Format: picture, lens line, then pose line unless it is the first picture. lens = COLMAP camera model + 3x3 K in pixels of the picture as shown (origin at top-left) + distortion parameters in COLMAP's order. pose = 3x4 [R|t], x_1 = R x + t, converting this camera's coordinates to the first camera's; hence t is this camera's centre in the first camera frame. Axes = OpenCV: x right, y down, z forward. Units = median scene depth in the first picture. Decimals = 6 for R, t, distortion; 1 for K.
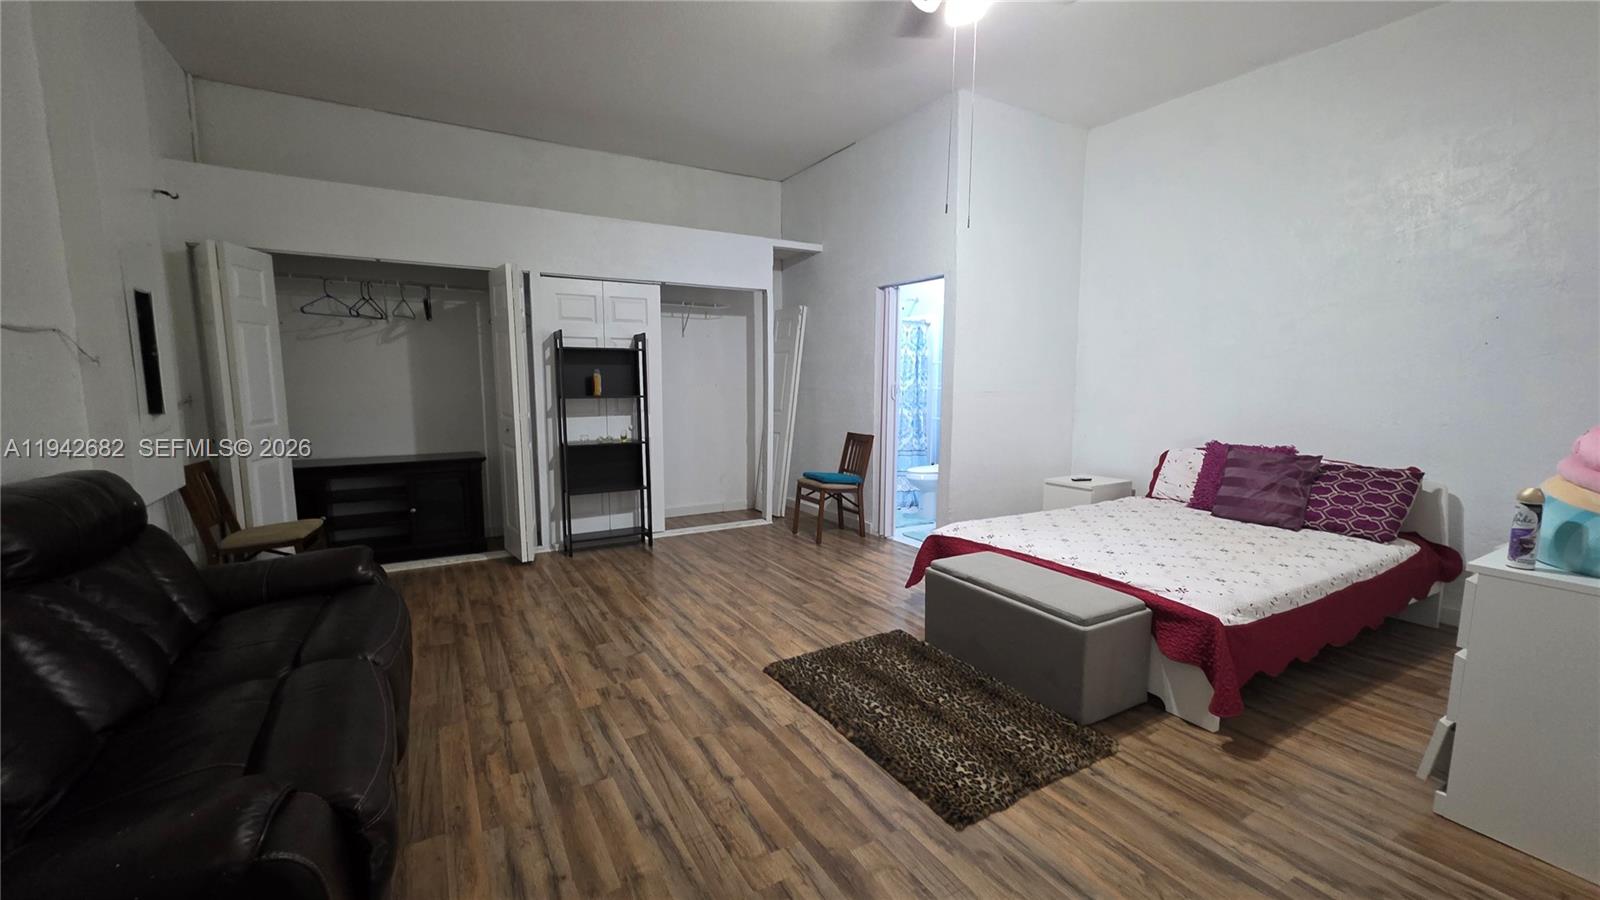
lens RADIAL K [[647.8, 0, 791.7], [0, 647.8, 452.2], [0, 0, 1]] dist [-0.003567, 0.001649]
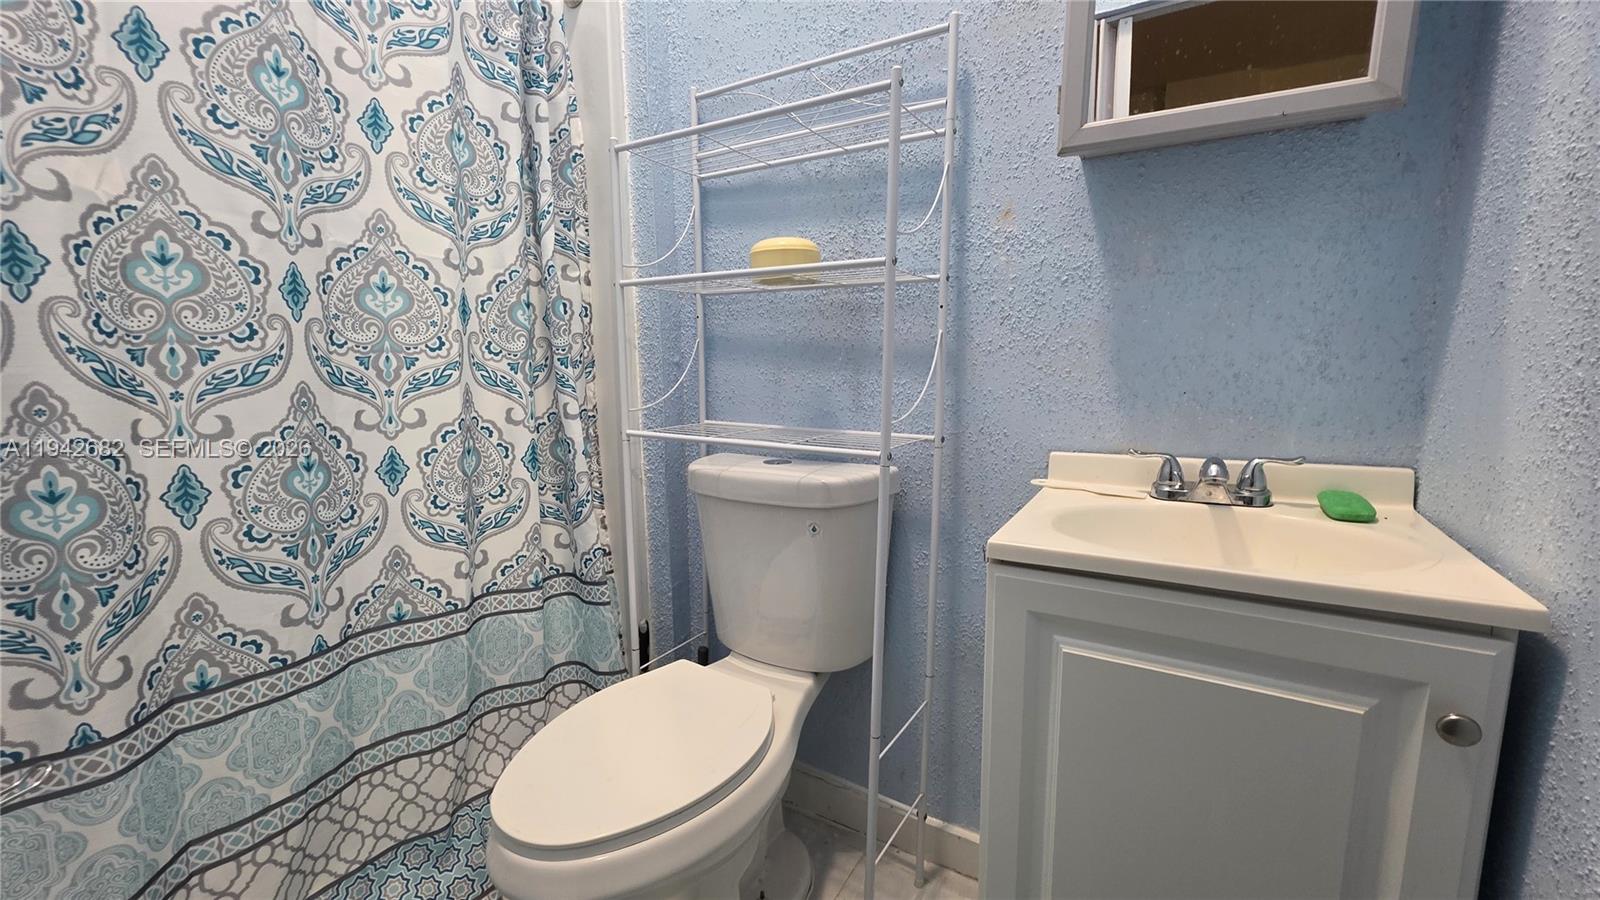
lens RADIAL K [[647.8, 0, 799.4], [0, 647.8, 456.8], [0, 0, 1]] dist [-0.003567, 0.001649]
pose [[0.874023, -0.078263, 0.479540, 0.331834], [0.062299, 0.996847, 0.049142, -0.102975], [-0.481874, -0.013077, 0.876143, 1.593690]]
